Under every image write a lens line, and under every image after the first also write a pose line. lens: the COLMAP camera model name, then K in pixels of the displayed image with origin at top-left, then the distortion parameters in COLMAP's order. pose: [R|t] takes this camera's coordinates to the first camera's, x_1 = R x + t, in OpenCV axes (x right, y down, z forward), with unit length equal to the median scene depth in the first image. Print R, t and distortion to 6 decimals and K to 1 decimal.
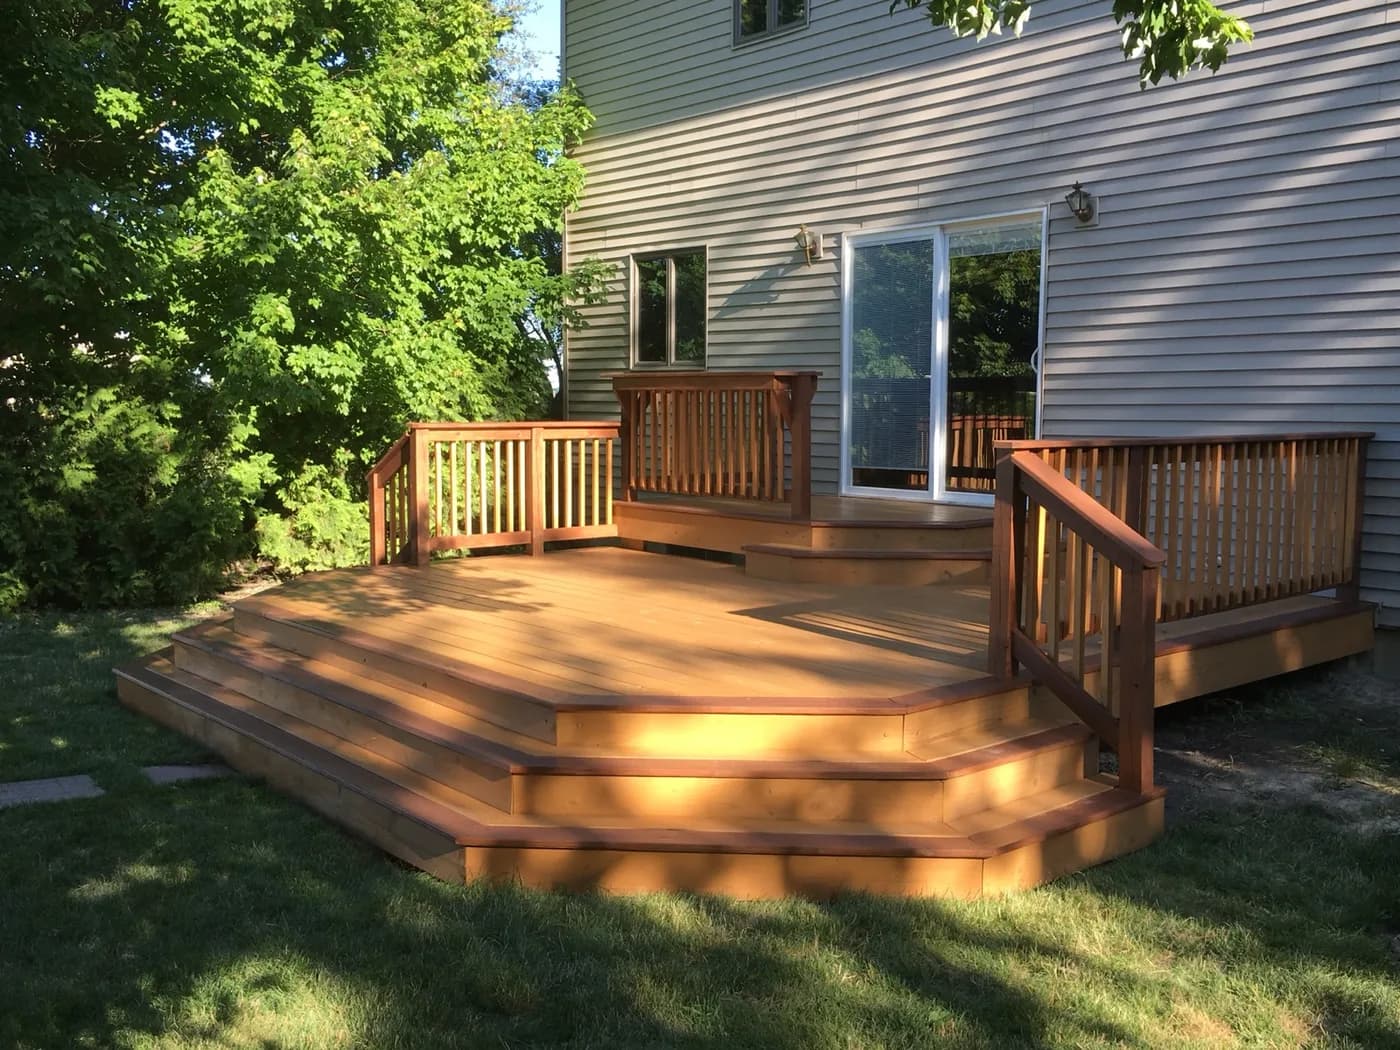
lens RADIAL K [[1321.6, 0, 700.0], [0, 1321.6, 525.0], [0, 0, 1]] dist [-0.000967, 0.001602]
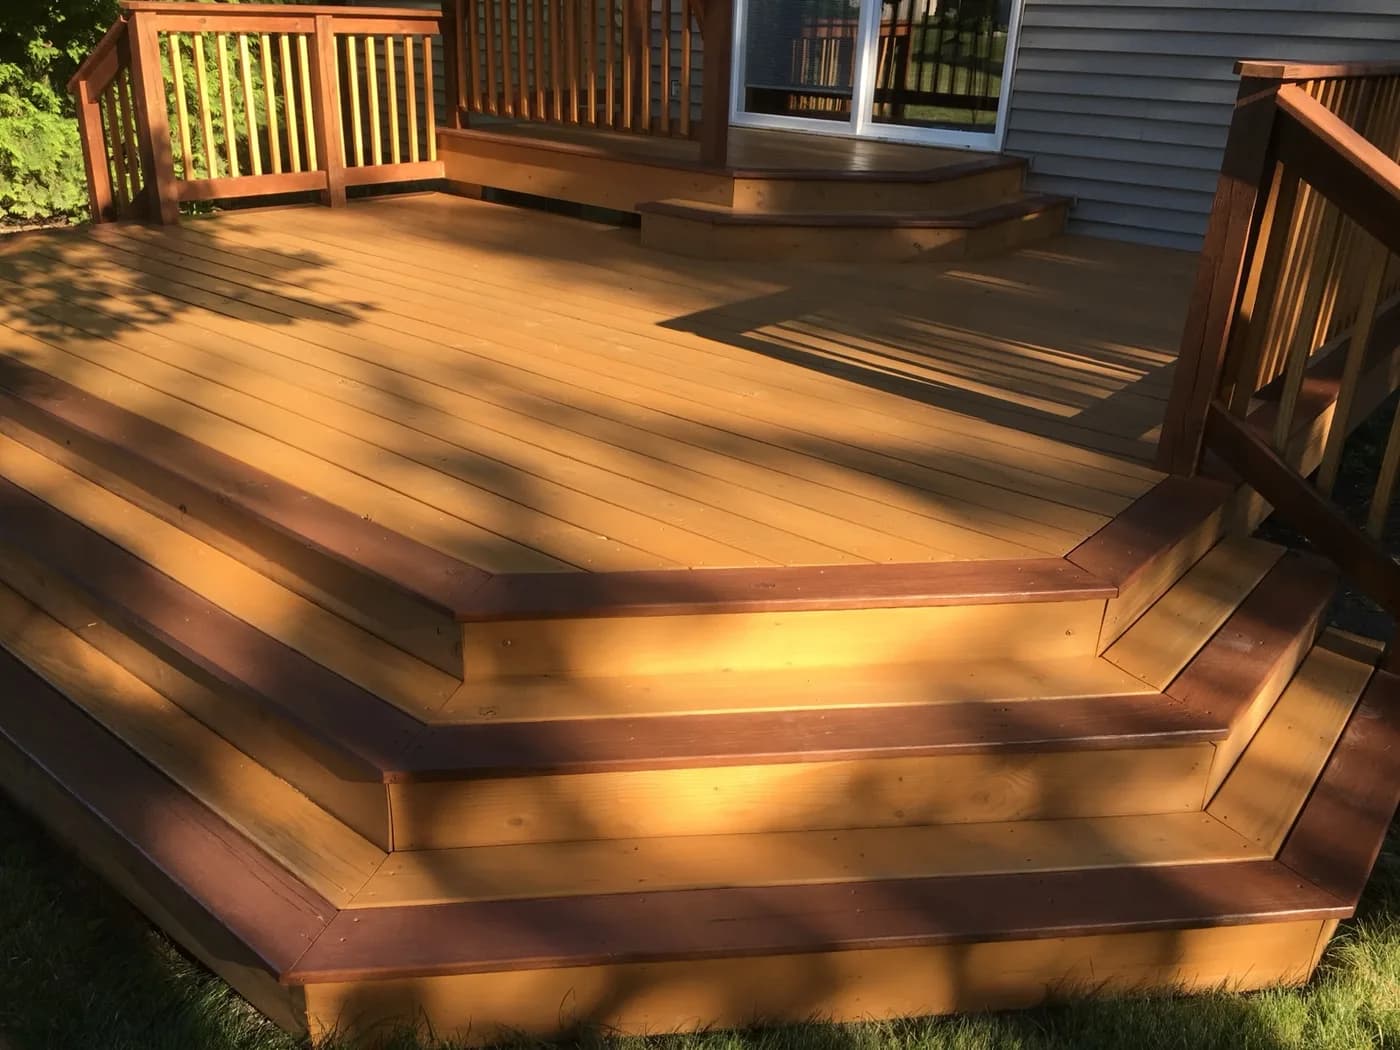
lens RADIAL K [[1159.9, 0, 673.5], [0, 1159.9, 506.9], [0, 0, 1]] dist [0.100447, -0.163856]
pose [[0.985960, -0.035417, 0.163182, -0.051427], [-0.016288, 0.952187, 0.305081, -0.019239], [-0.166185, -0.303455, 0.938242, 0.309956]]
